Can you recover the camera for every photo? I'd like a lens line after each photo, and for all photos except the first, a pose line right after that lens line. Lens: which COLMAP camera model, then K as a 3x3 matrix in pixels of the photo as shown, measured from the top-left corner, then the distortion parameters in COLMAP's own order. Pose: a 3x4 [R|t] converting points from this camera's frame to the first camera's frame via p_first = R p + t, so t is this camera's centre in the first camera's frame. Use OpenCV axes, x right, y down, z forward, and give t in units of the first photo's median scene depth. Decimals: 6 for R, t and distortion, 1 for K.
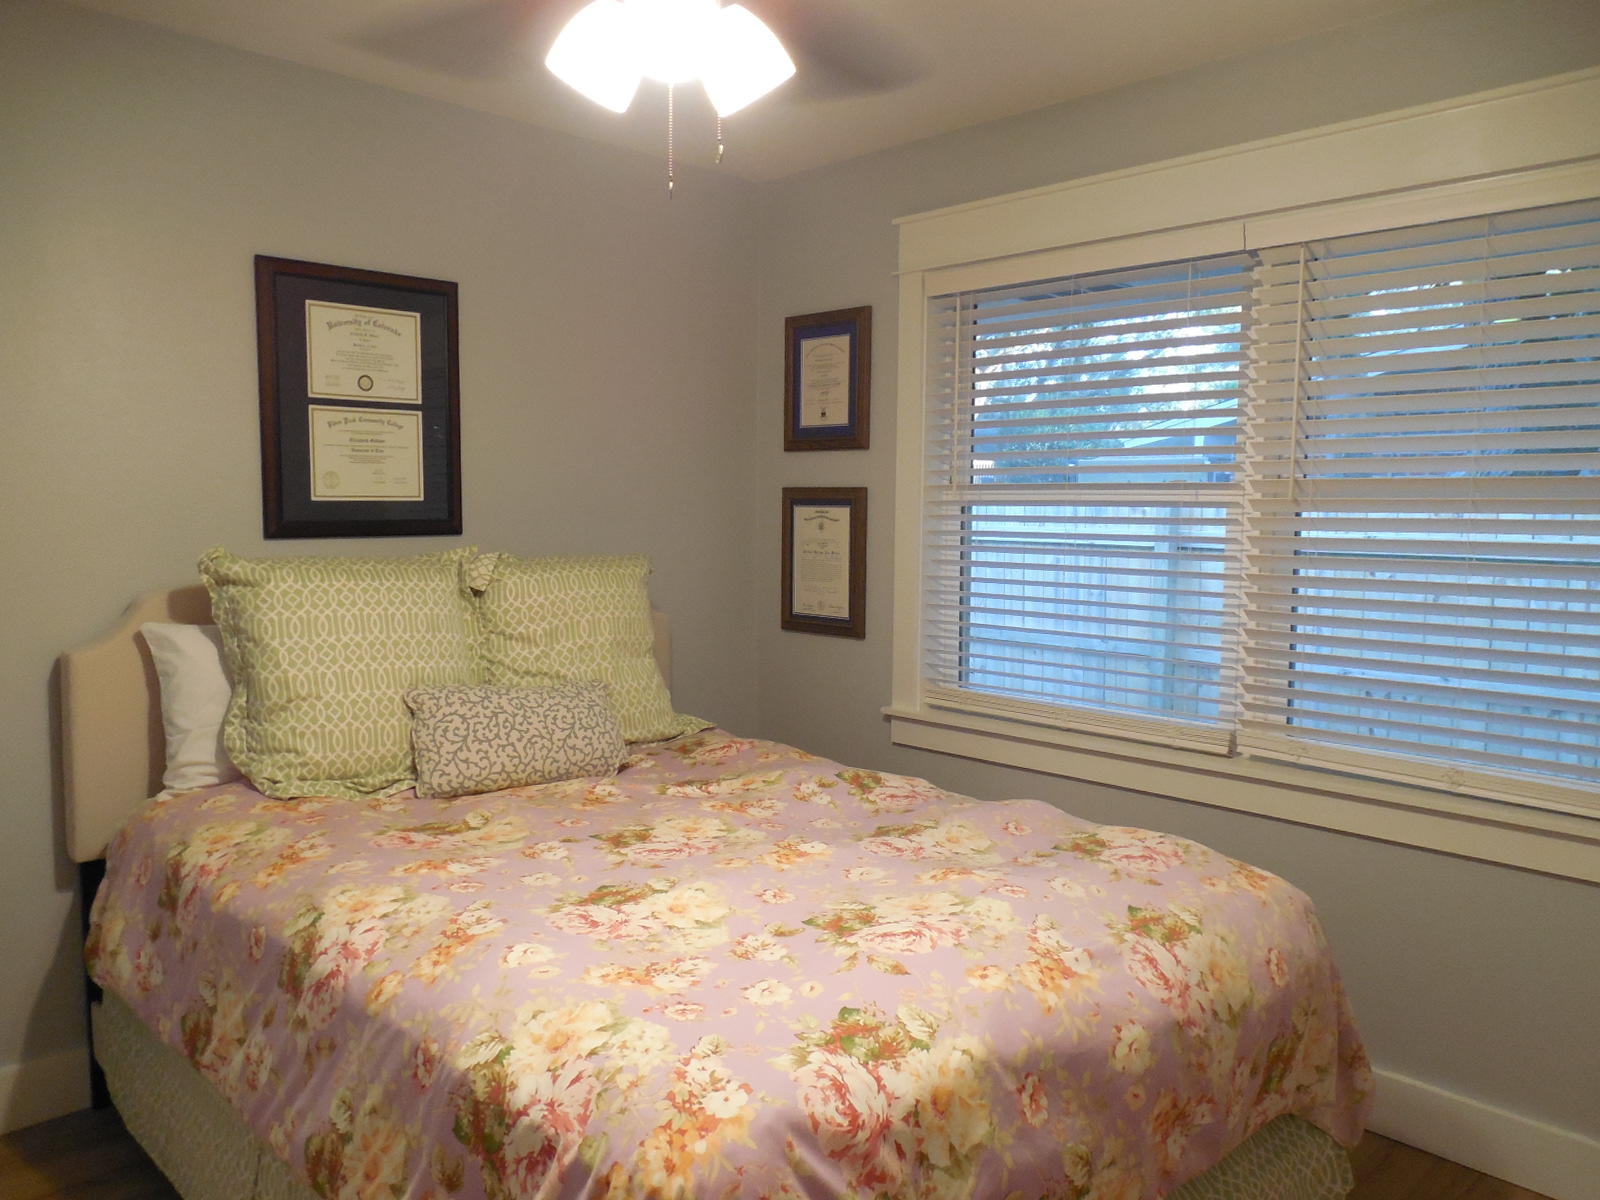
lens RADIAL K [[1202.0, 0, 800.0], [0, 1202.0, 600.0], [0, 0, 1]] dist [-0.003254, 0.008806]
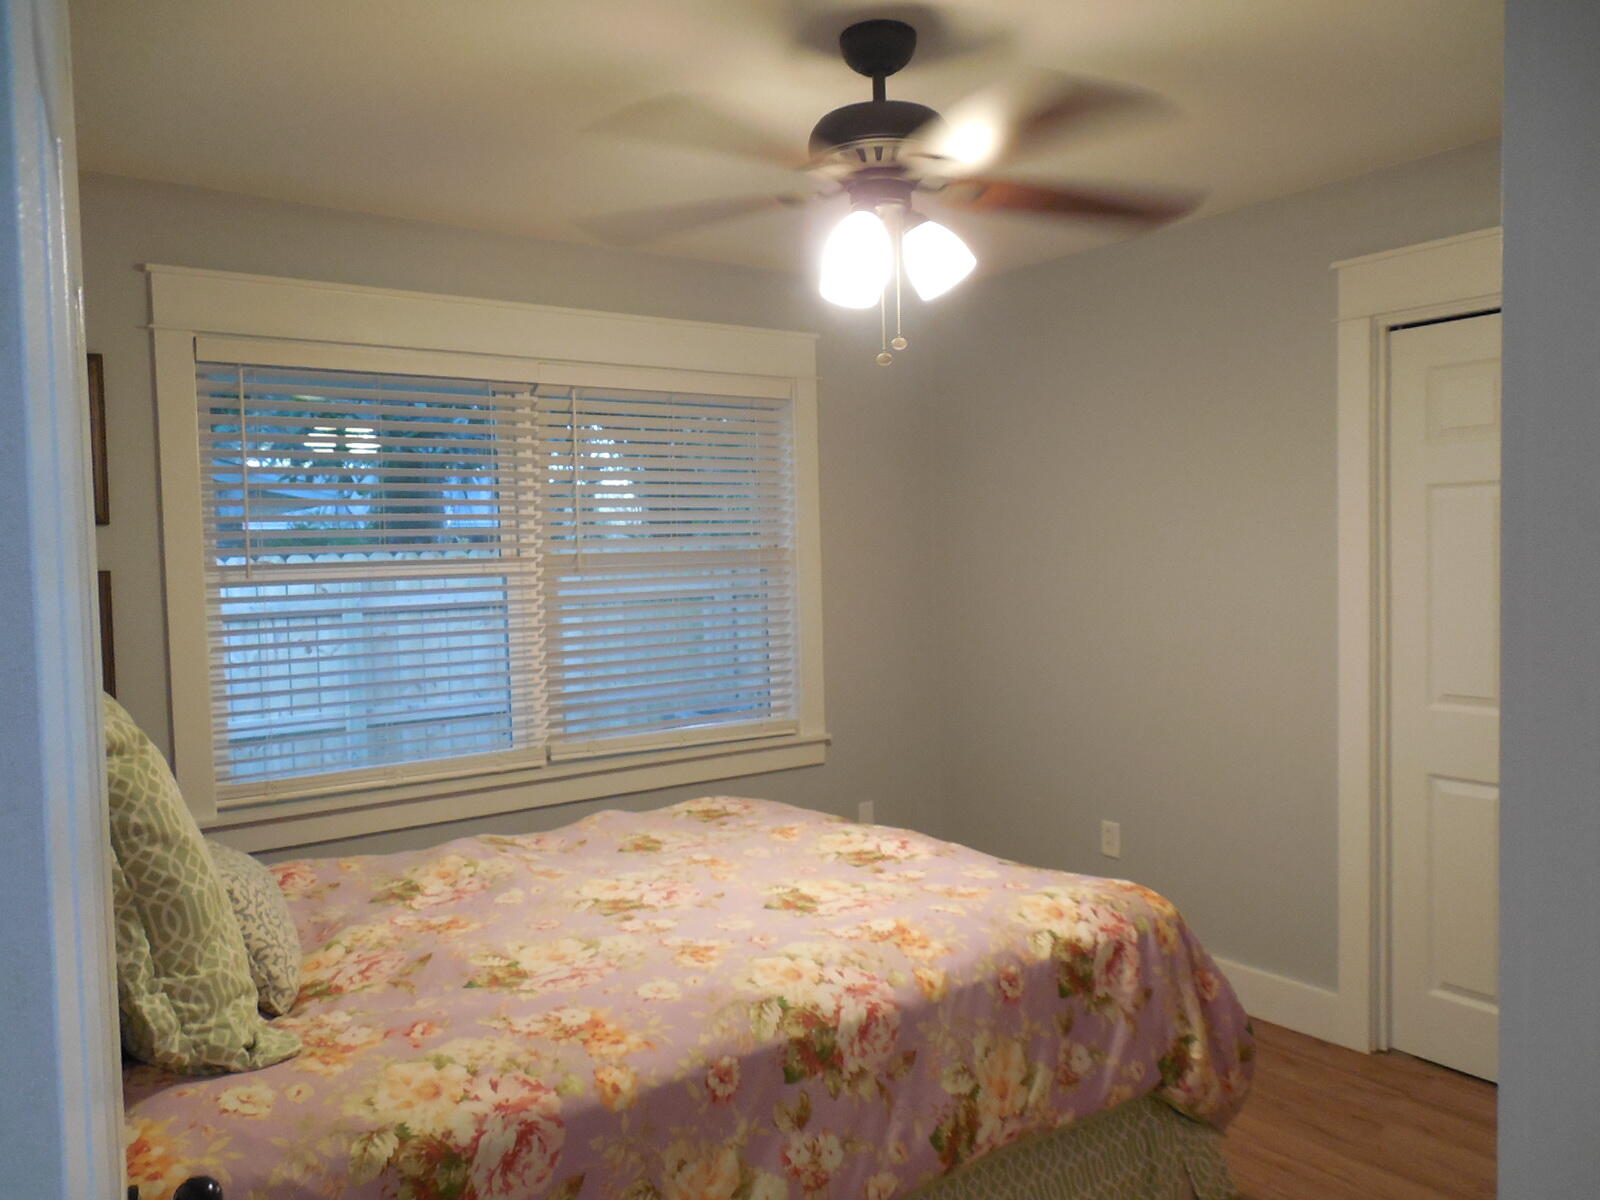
lens RADIAL K [[1202.0, 0, 800.0], [0, 1202.0, 600.0], [0, 0, 1]] dist [-0.003254, 0.008806]
pose [[0.149549, -0.051323, 0.987421, -1.350761], [0.107416, 0.993585, 0.035375, -0.100785], [-0.982902, 0.100775, 0.154102, 0.786999]]
